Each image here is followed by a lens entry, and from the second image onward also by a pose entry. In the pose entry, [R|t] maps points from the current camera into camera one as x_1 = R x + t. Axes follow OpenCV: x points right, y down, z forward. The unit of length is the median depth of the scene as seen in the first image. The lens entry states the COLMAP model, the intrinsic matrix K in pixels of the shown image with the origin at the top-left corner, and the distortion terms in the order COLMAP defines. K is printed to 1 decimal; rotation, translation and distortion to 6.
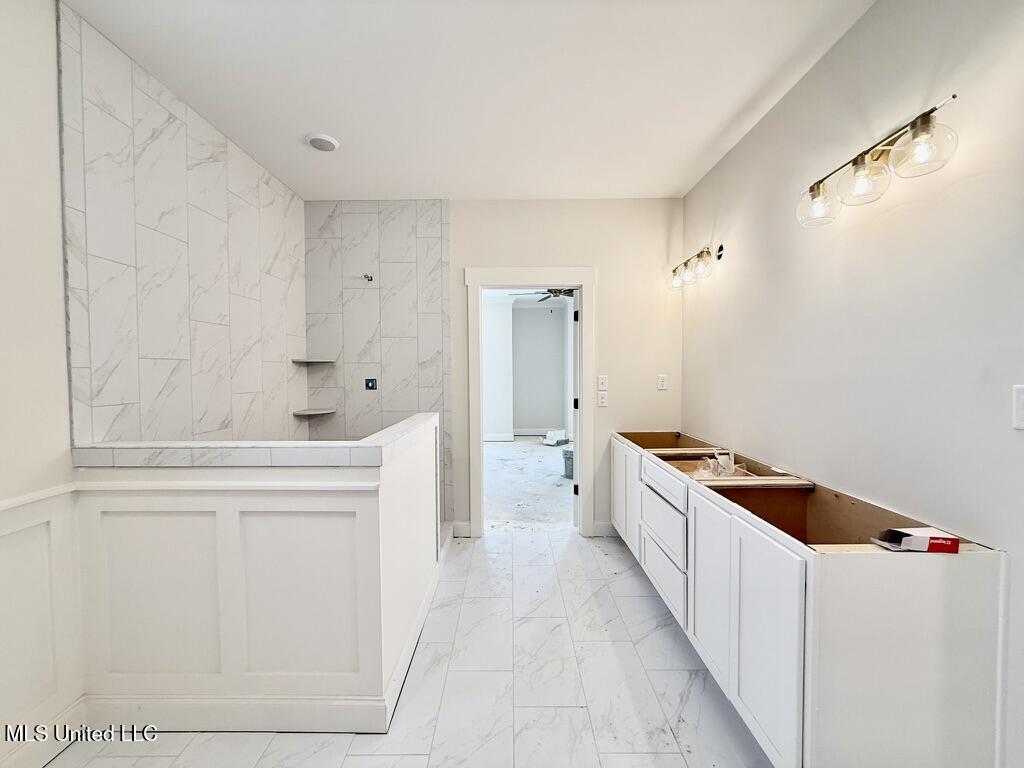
lens RADIAL K [[408.4, 0, 511.5], [0, 408.4, 378.7], [0, 0, 1]] dist [-0.002082, -0.000107]
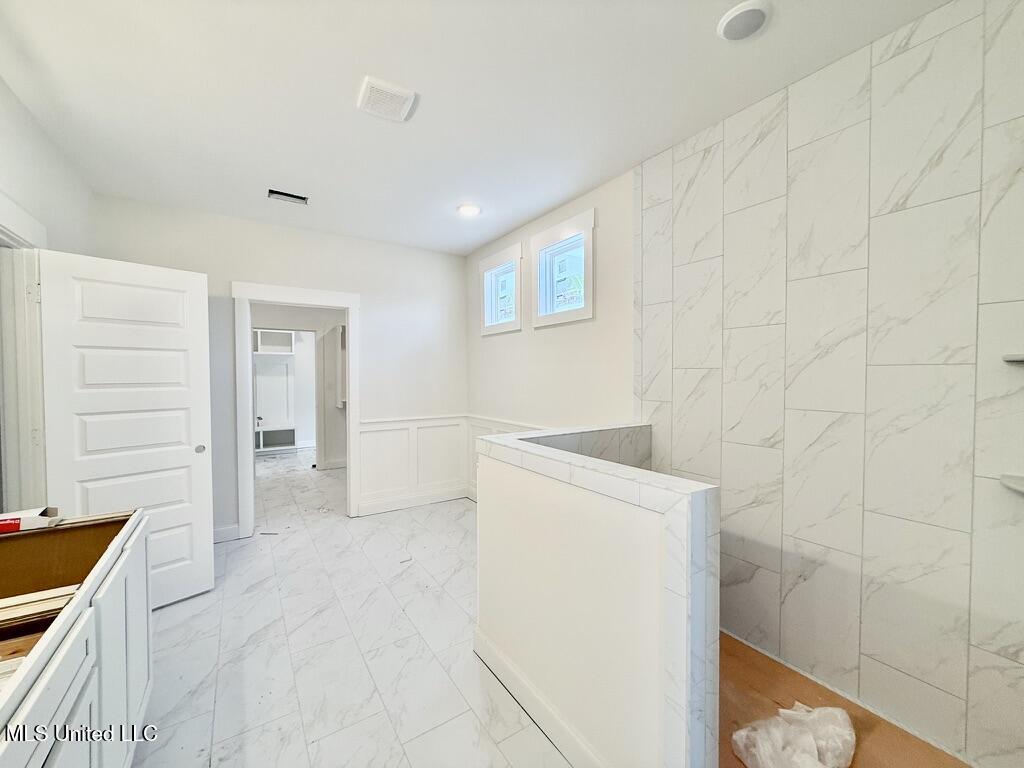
lens RADIAL K [[408.4, 0, 510.2], [0, 408.4, 381.6], [0, 0, 1]] dist [-0.002082, -0.000107]
pose [[-0.833338, 0.018851, -0.552443, 0.232914], [-0.004037, 0.999184, 0.040185, -0.051204], [0.552750, 0.035718, -0.832582, 1.571214]]
